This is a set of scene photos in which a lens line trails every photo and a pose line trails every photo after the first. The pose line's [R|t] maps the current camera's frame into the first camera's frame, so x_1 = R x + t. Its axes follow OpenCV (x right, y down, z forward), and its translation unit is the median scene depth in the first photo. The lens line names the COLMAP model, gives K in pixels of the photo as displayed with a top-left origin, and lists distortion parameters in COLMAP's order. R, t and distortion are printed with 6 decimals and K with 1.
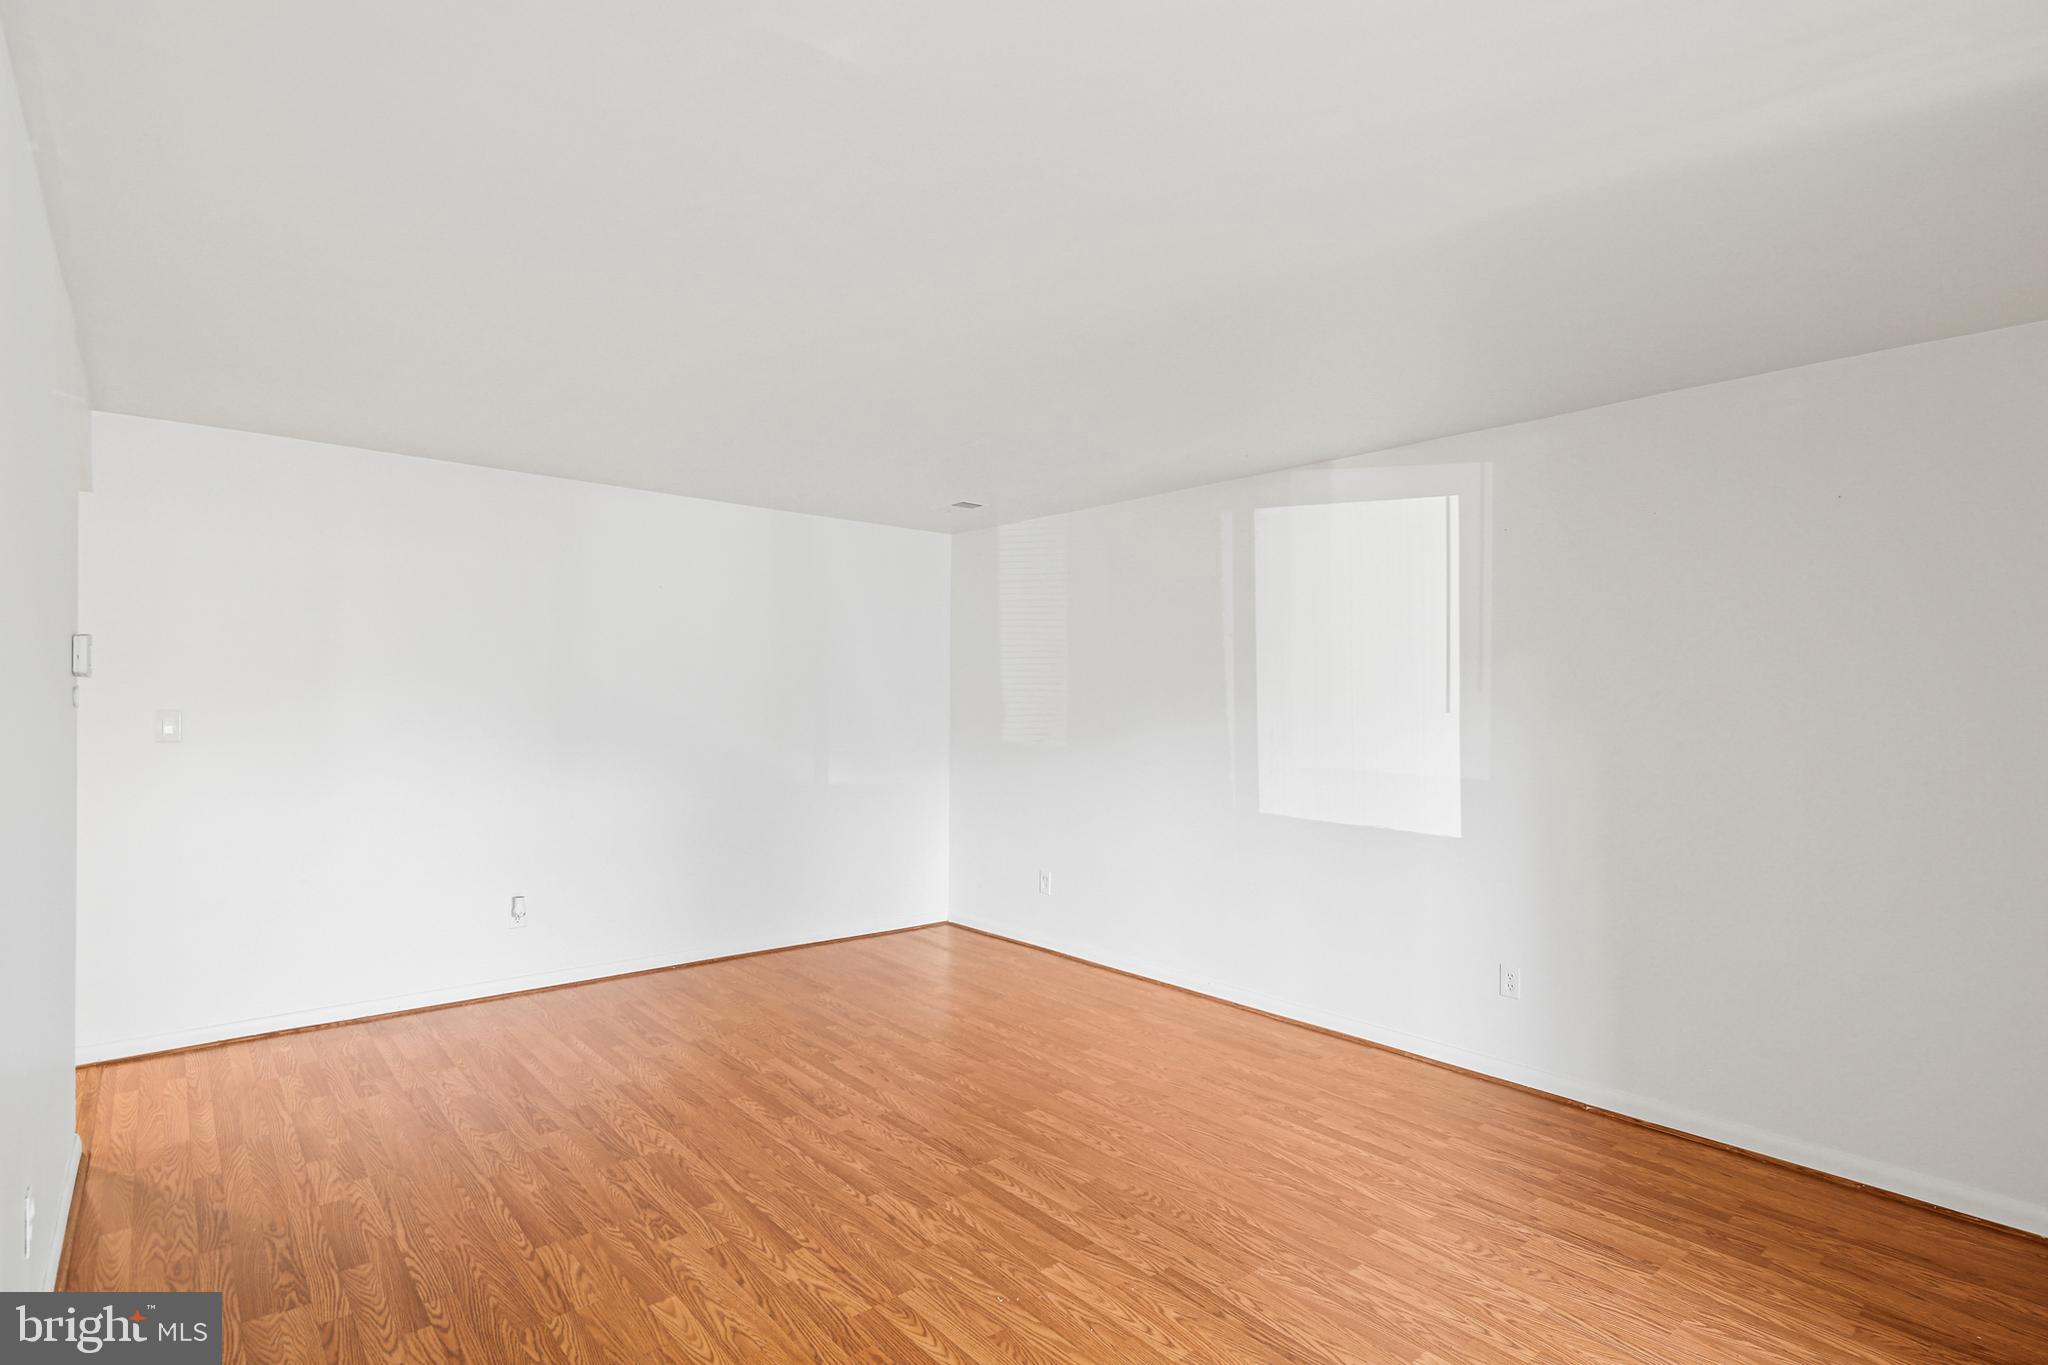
lens RADIAL K [[1018.5, 0, 1025.2], [0, 1018.5, 706.7], [0, 0, 1]] dist [0.009362, -0.000090]
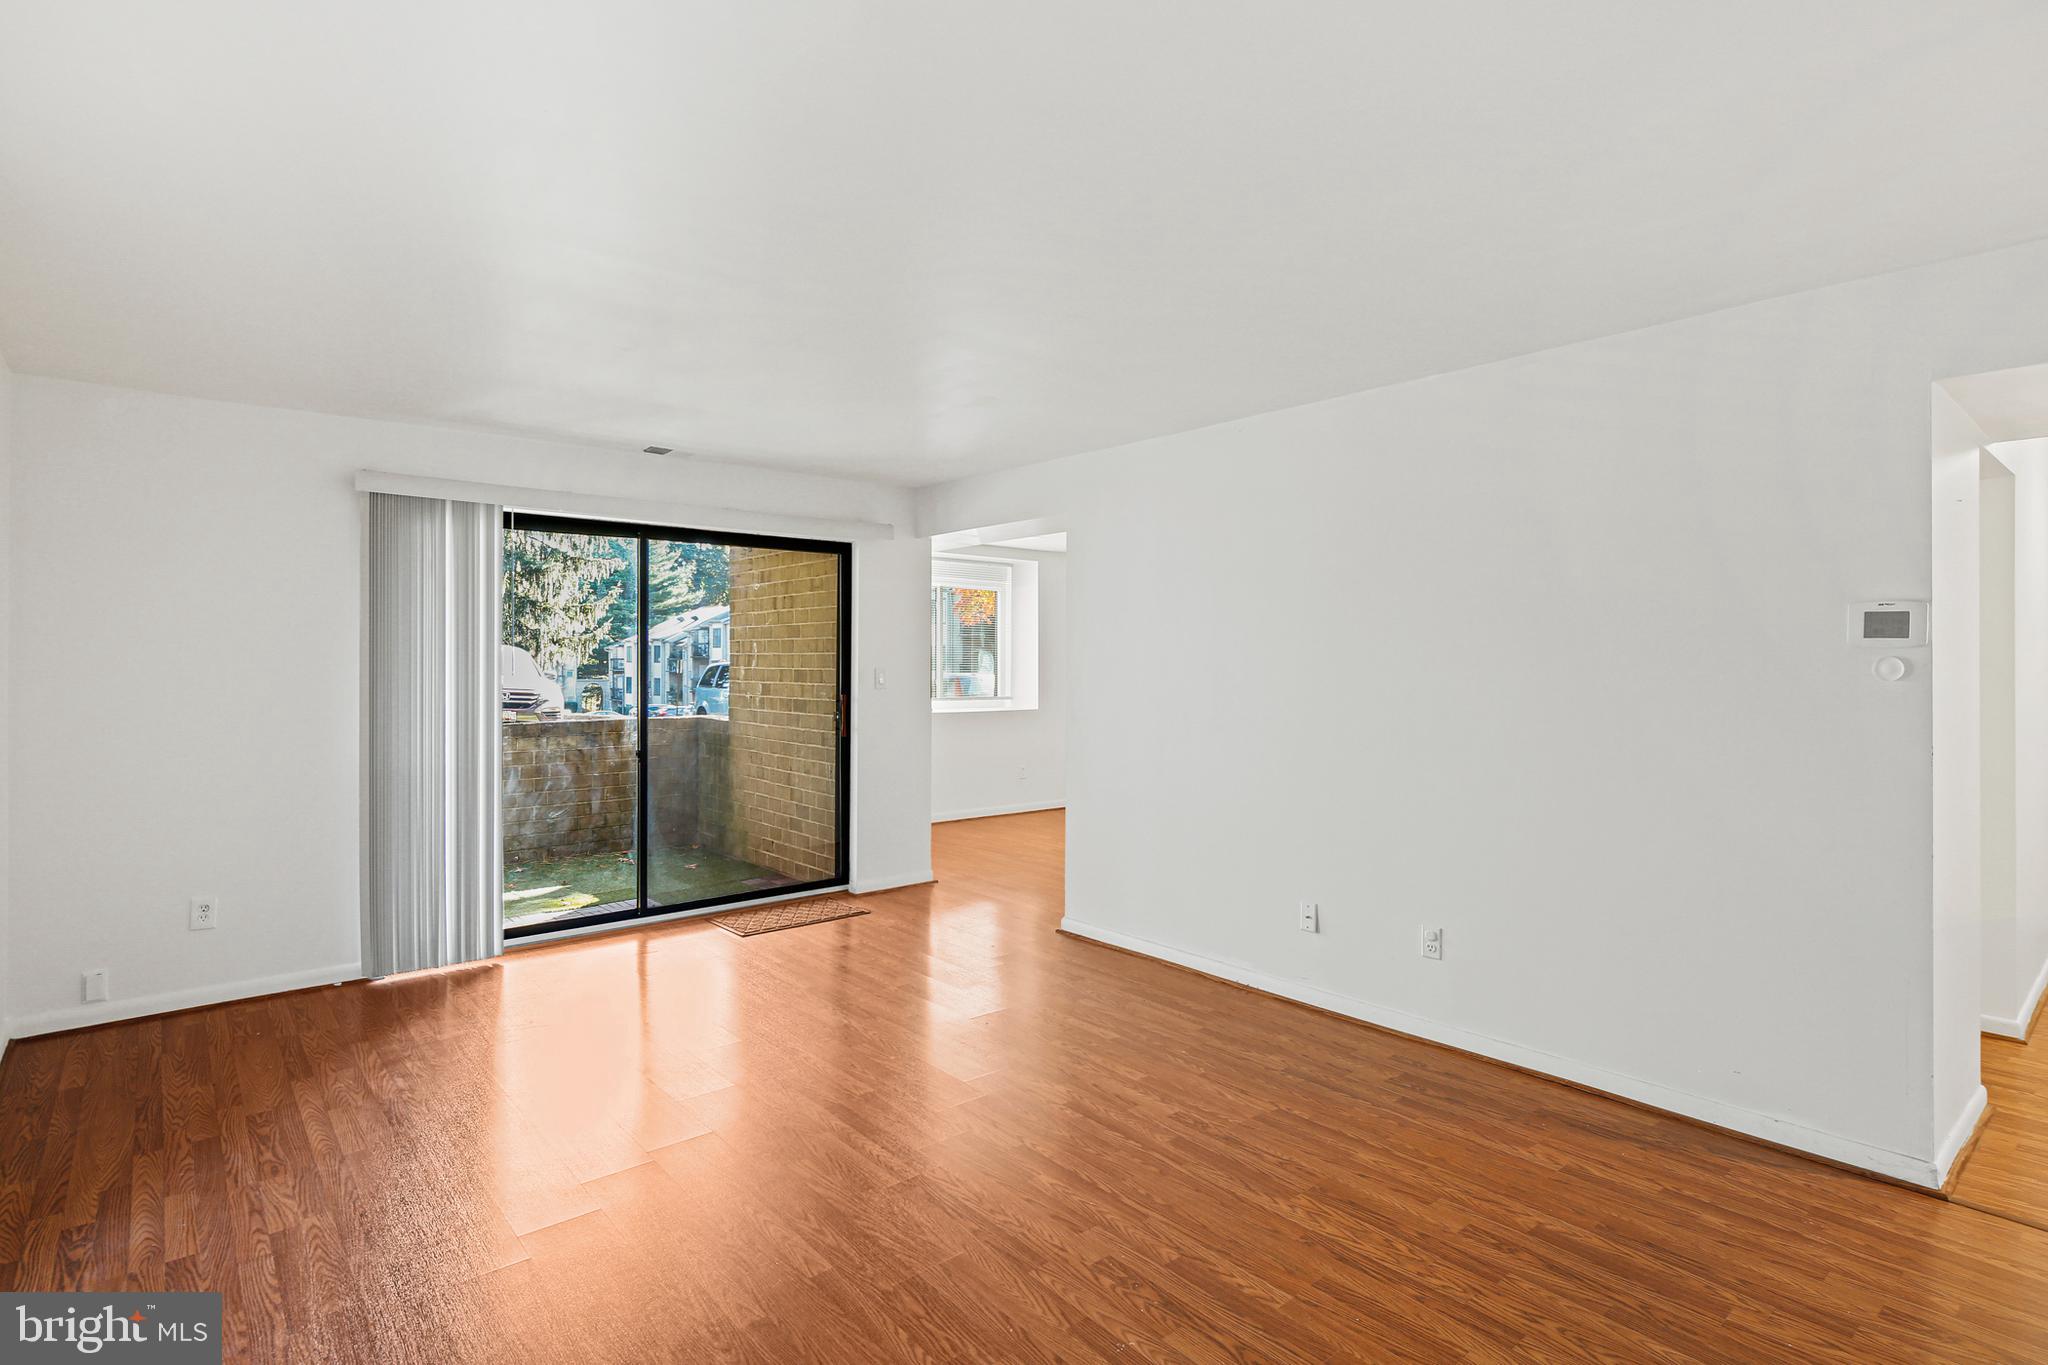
lens RADIAL K [[996.6, 0, 1024.0], [0, 996.6, 682.5], [0, 0, 1]] dist [0.004999, -0.000366]
pose [[-0.999893, -0.013223, -0.006189, -0.108911], [-0.013364, 0.999639, 0.023320, -0.005524], [0.005879, 0.023400, -0.999709, 1.519318]]
